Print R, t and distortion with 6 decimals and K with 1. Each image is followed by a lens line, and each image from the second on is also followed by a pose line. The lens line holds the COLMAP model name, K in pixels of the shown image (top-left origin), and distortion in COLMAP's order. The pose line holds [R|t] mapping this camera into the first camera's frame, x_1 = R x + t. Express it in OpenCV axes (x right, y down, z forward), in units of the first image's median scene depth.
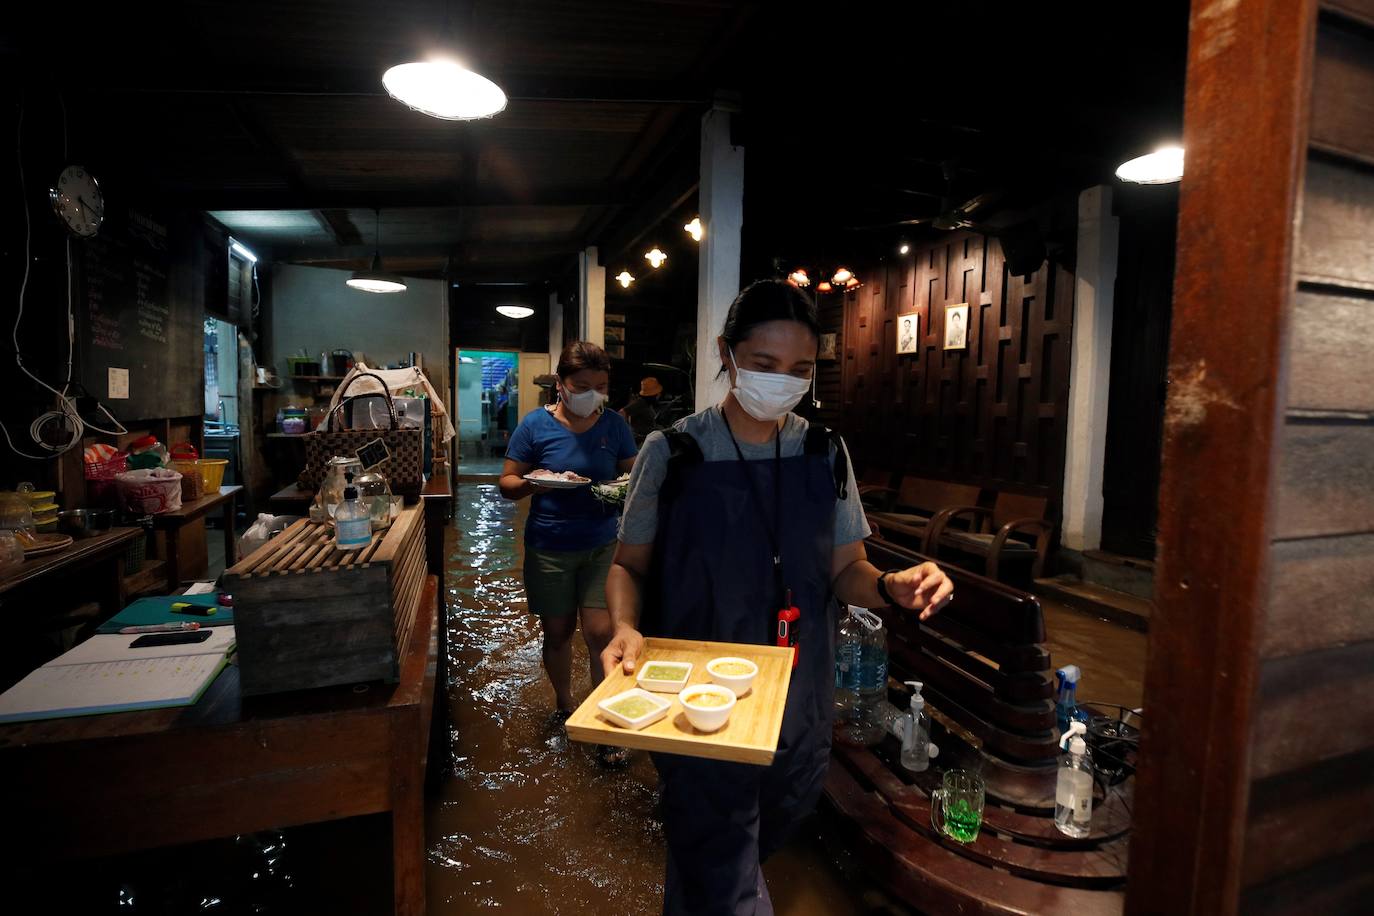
lens RADIAL K [[636.0, 0, 687.0], [0, 636.0, 458.0], [0, 0, 1]] dist [-0.046424, -0.000134]
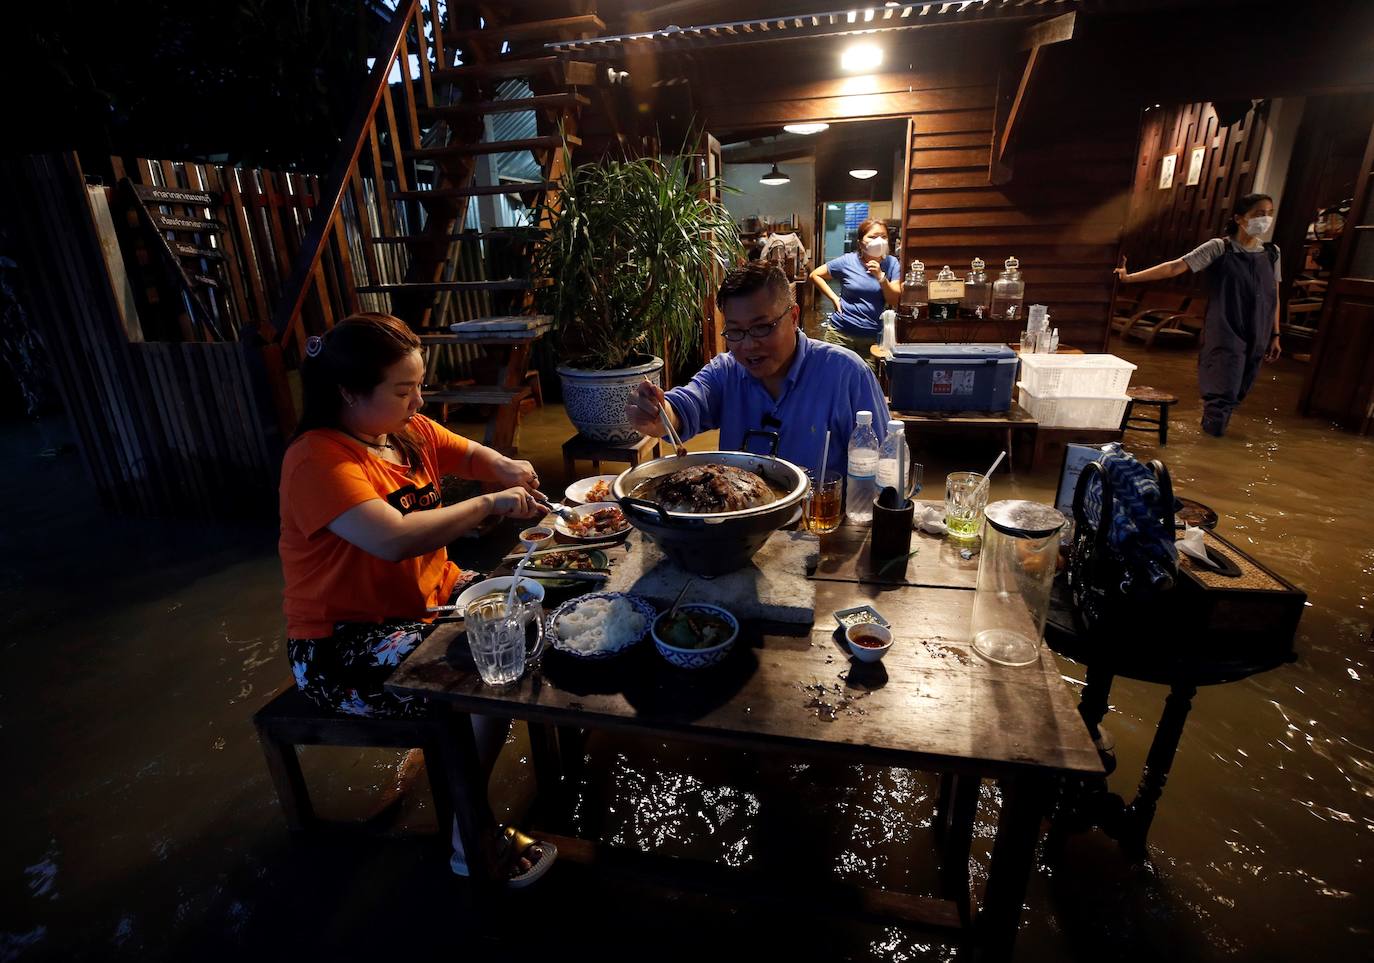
lens RADIAL K [[693.8, 0, 687.0], [0, 693.8, 481.5], [0, 0, 1]] dist [-0.000551, -0.000216]
pose [[0.853696, 0.132460, -0.503644, 0.435291], [-0.003386, 0.968503, 0.248979, 0.076301], [0.520761, -0.210847, 0.827256, -1.028766]]
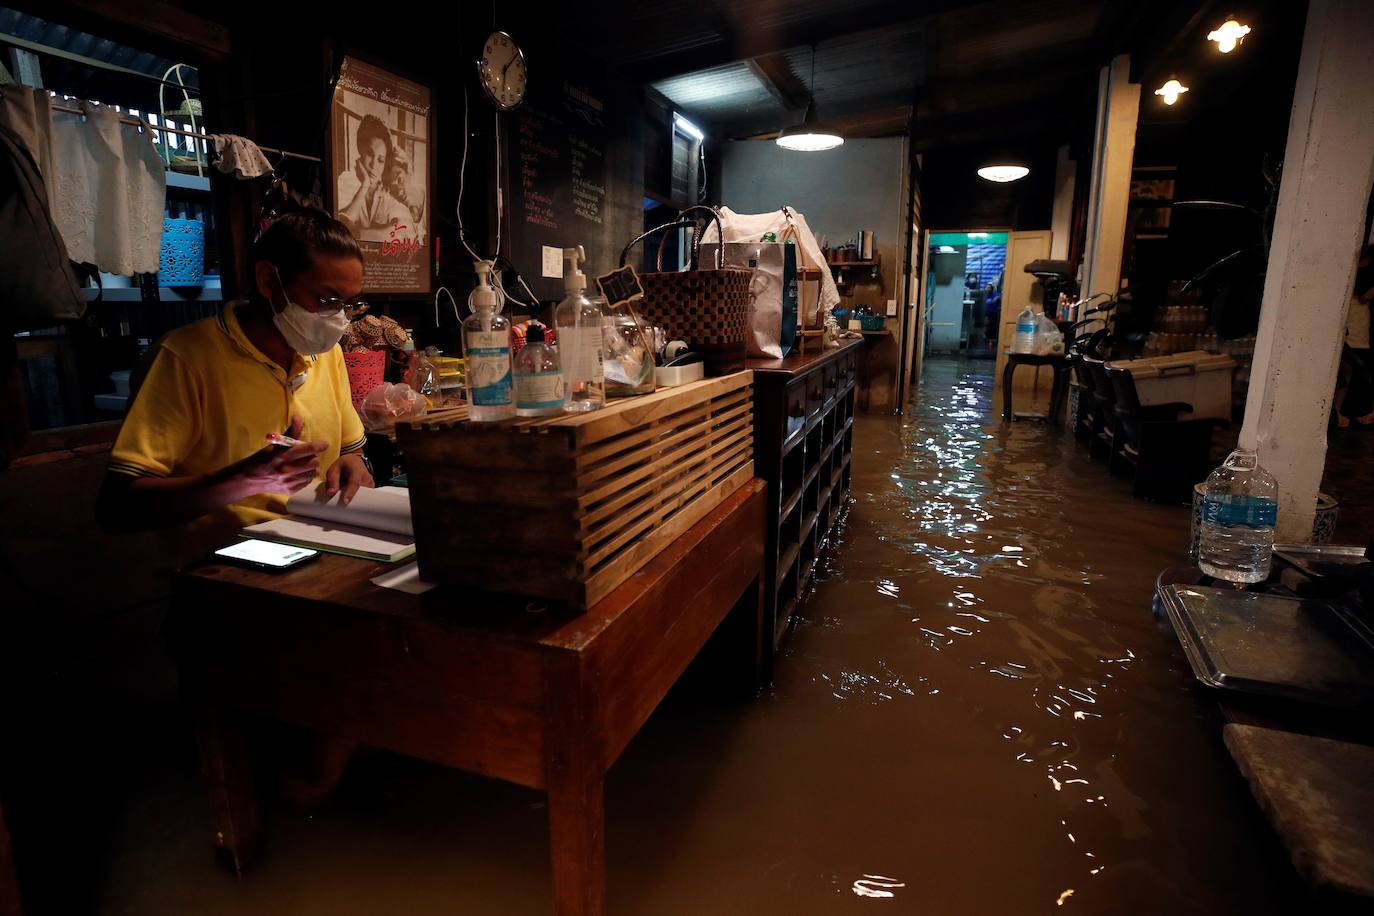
lens RADIAL K [[729.5, 0, 695.5], [0, 729.5, 435.3], [0, 0, 1]] dist [-0.005139, -0.000588]
pose [[0.777151, 0.098881, -0.621498, 0.027531], [-0.048689, 0.994066, 0.097275, 0.023686], [0.627428, -0.045338, 0.777353, 0.126985]]
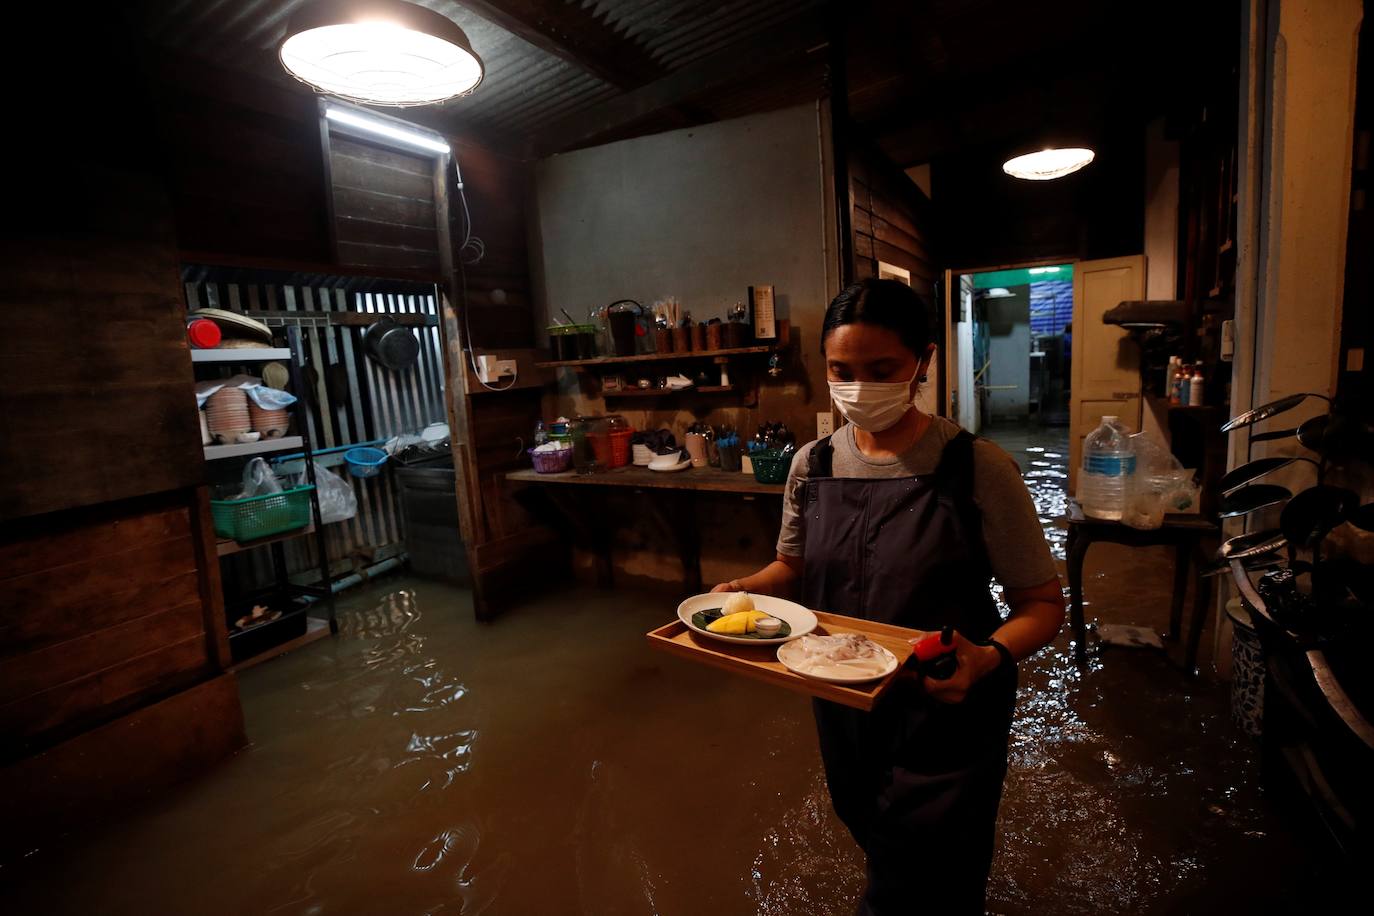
lens RADIAL K [[658.4, 0, 683.2], [0, 658.4, 449.0], [0, 0, 1]] dist [-0.043691, 0.013753]
pose [[0.659176, 0.038658, -0.750994, -0.158947], [0.011033, 0.998073, 0.061061, -0.109283], [0.751908, -0.048535, 0.657480, 0.857664]]
